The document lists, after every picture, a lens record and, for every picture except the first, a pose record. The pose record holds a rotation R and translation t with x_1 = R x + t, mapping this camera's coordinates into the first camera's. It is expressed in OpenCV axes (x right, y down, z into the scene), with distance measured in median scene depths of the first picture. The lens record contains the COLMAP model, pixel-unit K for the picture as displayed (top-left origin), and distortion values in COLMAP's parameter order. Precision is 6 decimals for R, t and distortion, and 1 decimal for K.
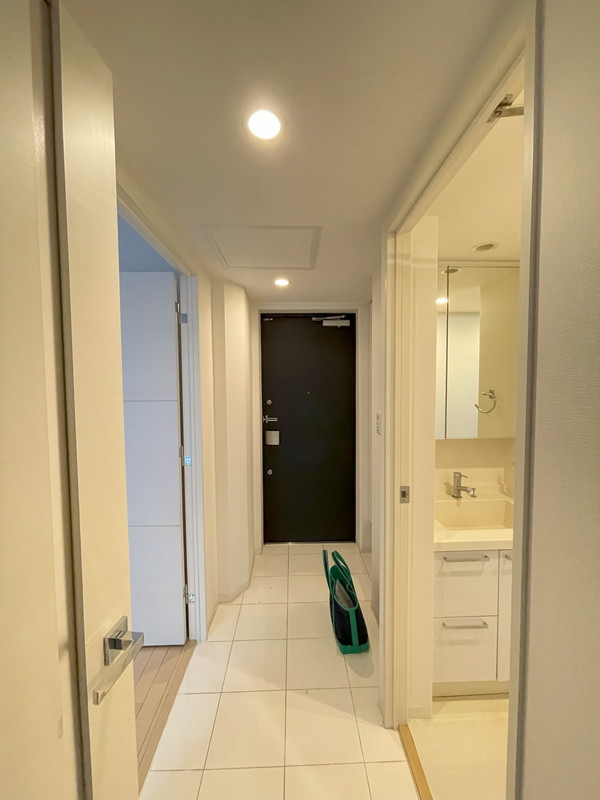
lens RADIAL K [[323.3, 0, 298.7], [0, 323.3, 396.5], [0, 0, 1]] dist [-0.003204, 0.000110]
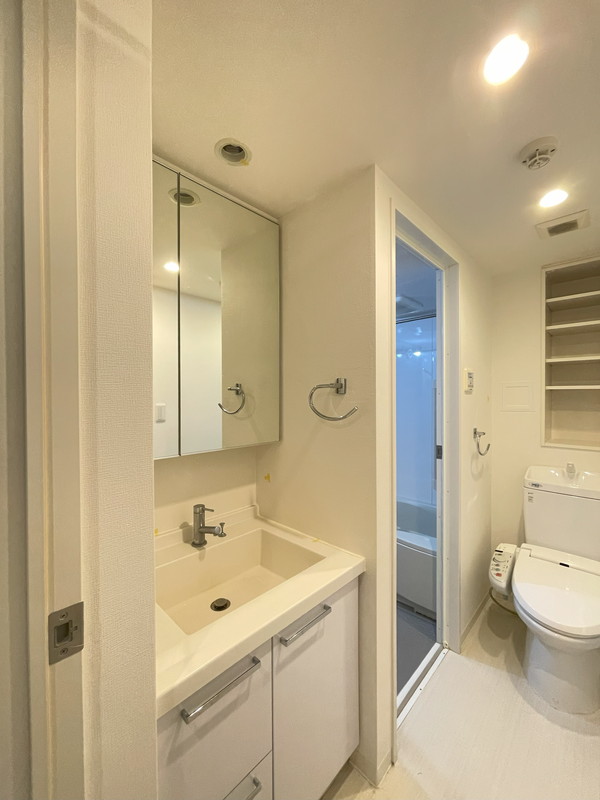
lens RADIAL K [[322.1, 0, 300.0], [0, 322.1, 400.0], [0, 0, 1]] dist [0.001609, 0.000342]
pose [[0.711026, -0.001126, 0.703165, 0.180113], [0.031770, 0.999029, -0.030526, 0.049719], [-0.702447, 0.044045, 0.710372, 0.387349]]
